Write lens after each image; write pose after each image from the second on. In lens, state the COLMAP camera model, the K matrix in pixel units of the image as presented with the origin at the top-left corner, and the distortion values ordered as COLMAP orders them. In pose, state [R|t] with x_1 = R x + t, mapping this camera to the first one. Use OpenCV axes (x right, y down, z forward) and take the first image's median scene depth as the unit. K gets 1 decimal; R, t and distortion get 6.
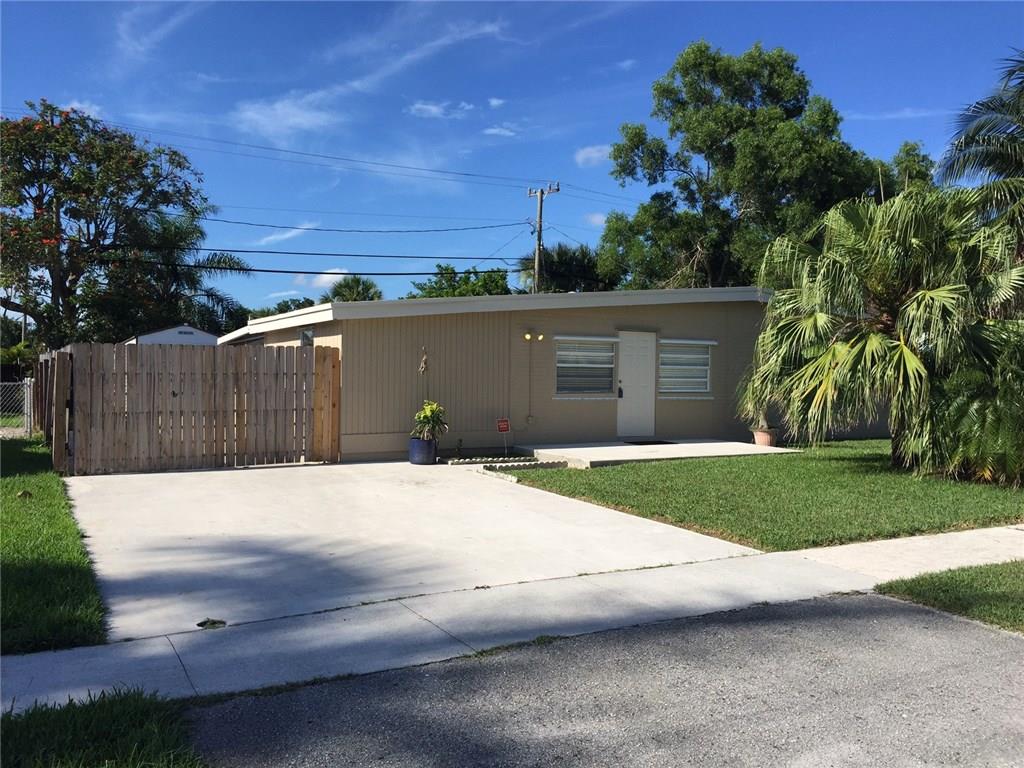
lens RADIAL K [[898.6, 0, 512.0], [0, 898.6, 384.0], [0, 0, 1]] dist [-0.002912, -0.012413]
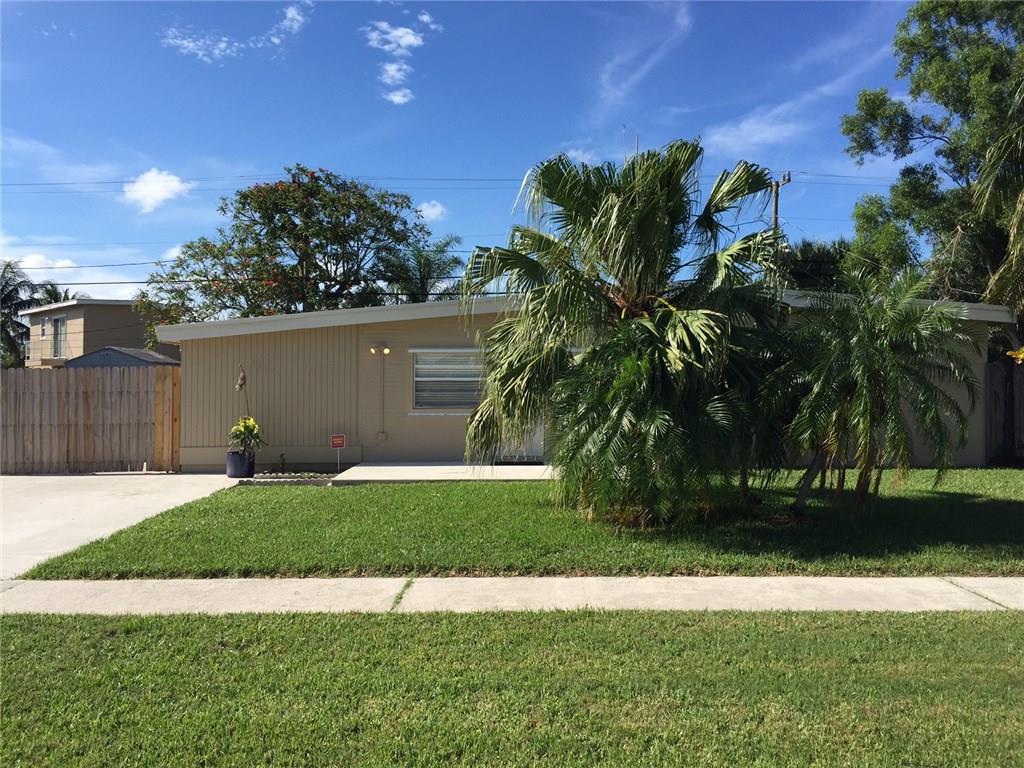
lens RADIAL K [[874.8, 0, 512.0], [0, 874.8, 384.0], [0, 0, 1]] dist [0.064829, -0.079238]
pose [[0.857243, -0.014442, -0.514709, 0.271270], [0.006144, 0.999822, -0.017821, 0.000604], [0.514875, 0.012114, 0.857179, 0.113455]]
